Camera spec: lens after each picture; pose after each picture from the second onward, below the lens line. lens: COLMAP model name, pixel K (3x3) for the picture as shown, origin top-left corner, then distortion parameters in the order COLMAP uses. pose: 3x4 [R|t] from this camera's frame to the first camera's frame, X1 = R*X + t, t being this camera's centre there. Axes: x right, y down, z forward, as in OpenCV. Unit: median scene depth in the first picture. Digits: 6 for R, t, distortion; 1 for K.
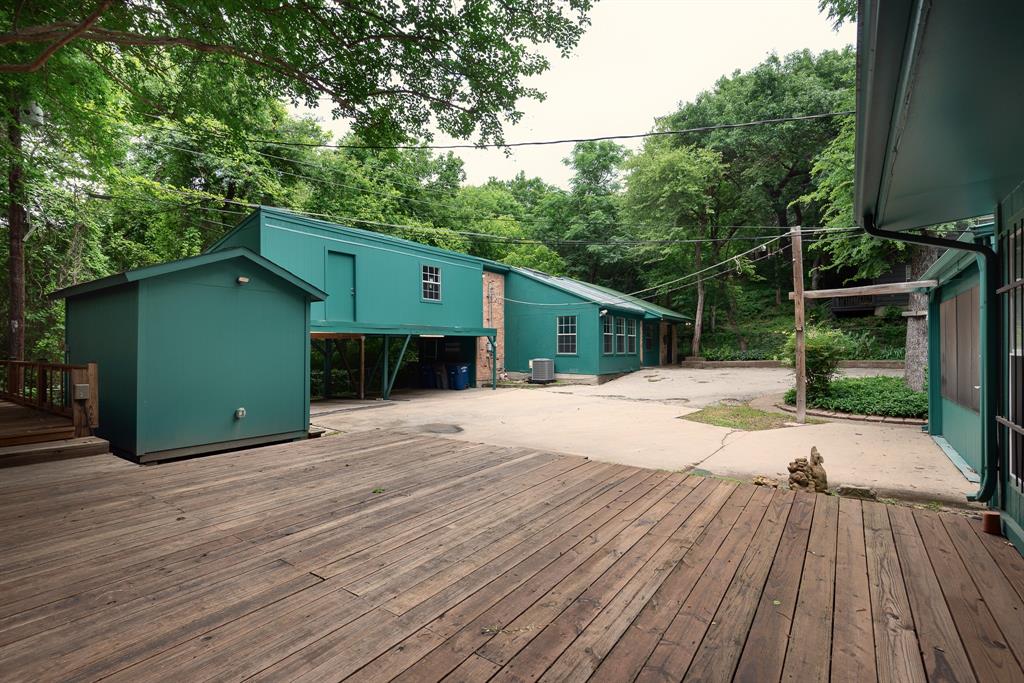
lens RADIAL K [[471.8, 0, 516.0], [0, 471.8, 342.5], [0, 0, 1]] dist [-0.010153, -0.004295]
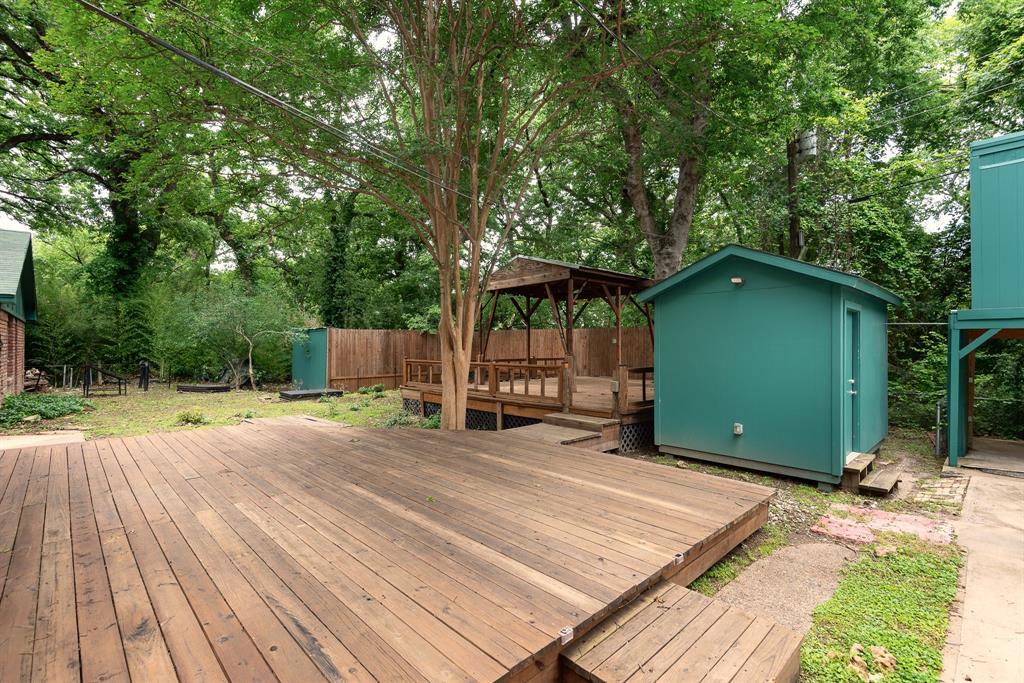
lens RADIAL K [[471.8, 0, 516.6], [0, 471.8, 343.2], [0, 0, 1]] dist [-0.010153, -0.004295]
pose [[-0.176813, -0.000536, -0.984244, 0.764287], [0.005627, 0.999983, -0.001555, -0.028405], [0.984228, -0.005813, -0.176807, 1.507006]]
